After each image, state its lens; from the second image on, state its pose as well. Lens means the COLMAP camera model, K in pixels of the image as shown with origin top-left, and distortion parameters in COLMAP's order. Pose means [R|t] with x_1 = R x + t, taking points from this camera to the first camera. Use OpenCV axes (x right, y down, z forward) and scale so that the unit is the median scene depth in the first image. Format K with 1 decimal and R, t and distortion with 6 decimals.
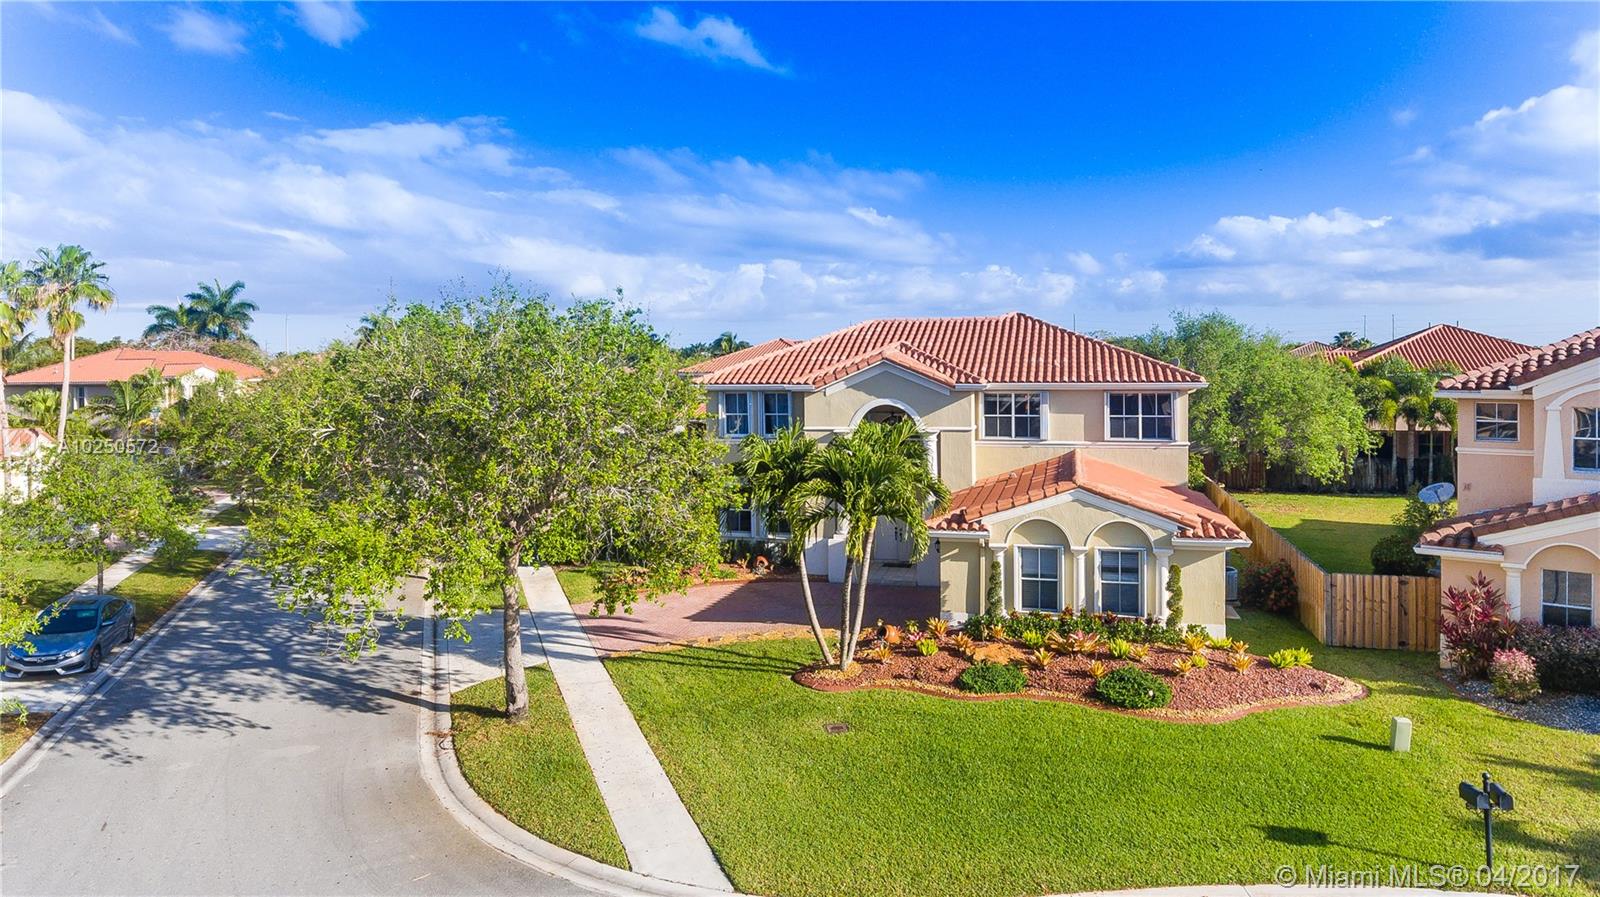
lens RADIAL K [[967.2, 0, 799.9], [0, 967.2, 447.6], [0, 0, 1]] dist [0.038815, 0.003812]
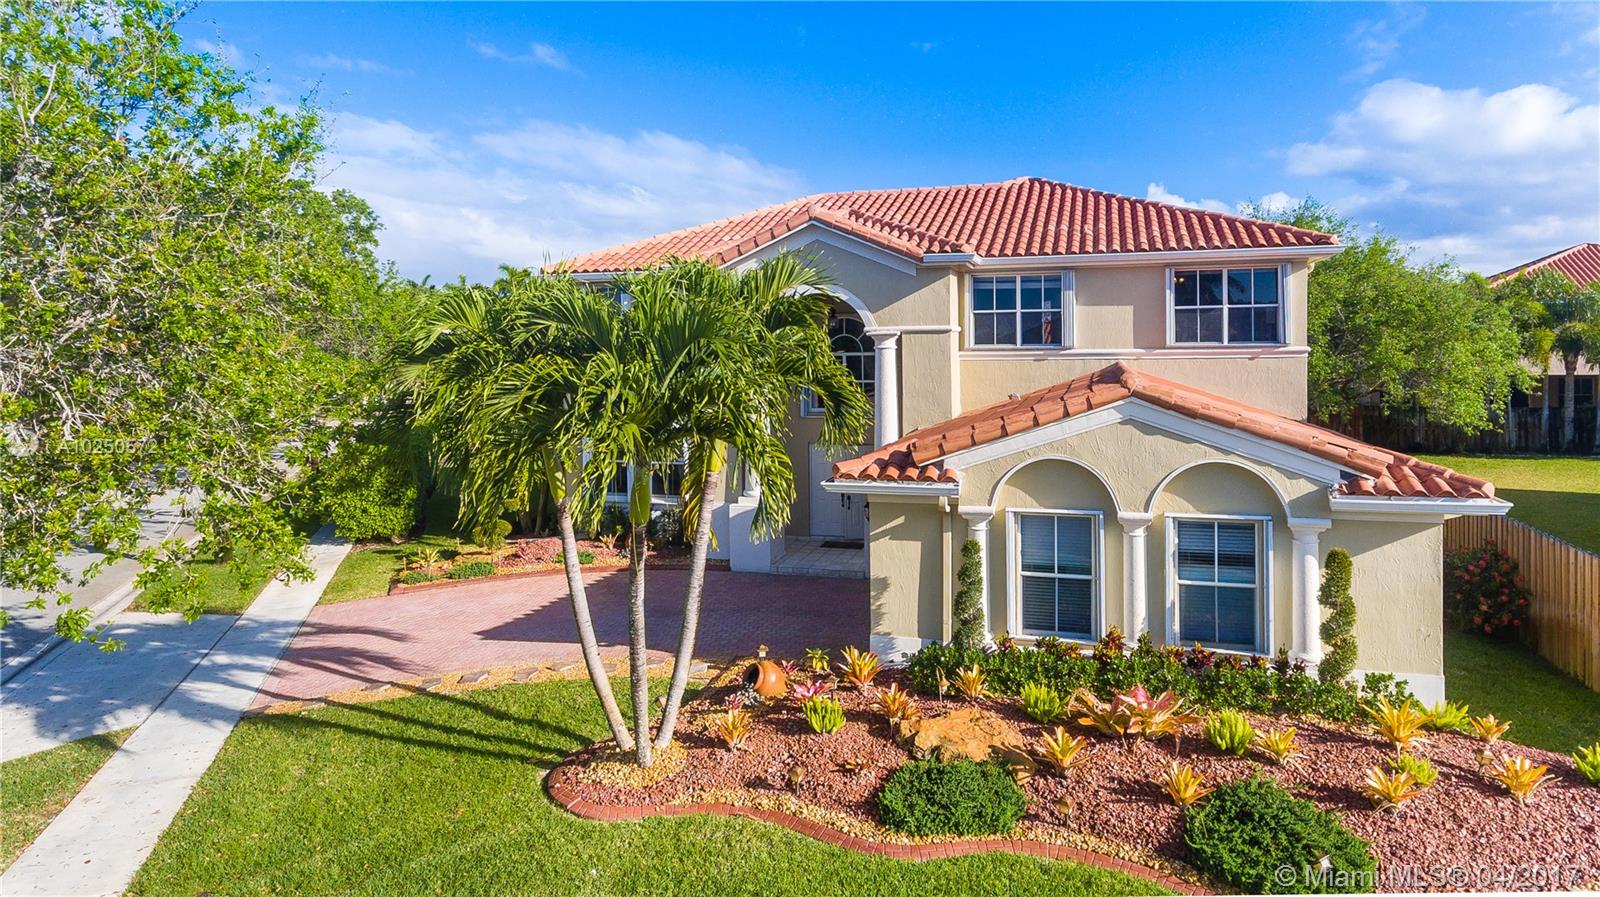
lens RADIAL K [[967.2, 0, 785.4], [0, 967.2, 406.3], [0, 0, 1]] dist [0.038815, 0.003812]
pose [[0.999101, 0.000876, -0.042376, 0.124735], [-0.001687, 0.999816, -0.019111, 0.055695], [0.042351, 0.019166, 0.998919, 0.475489]]
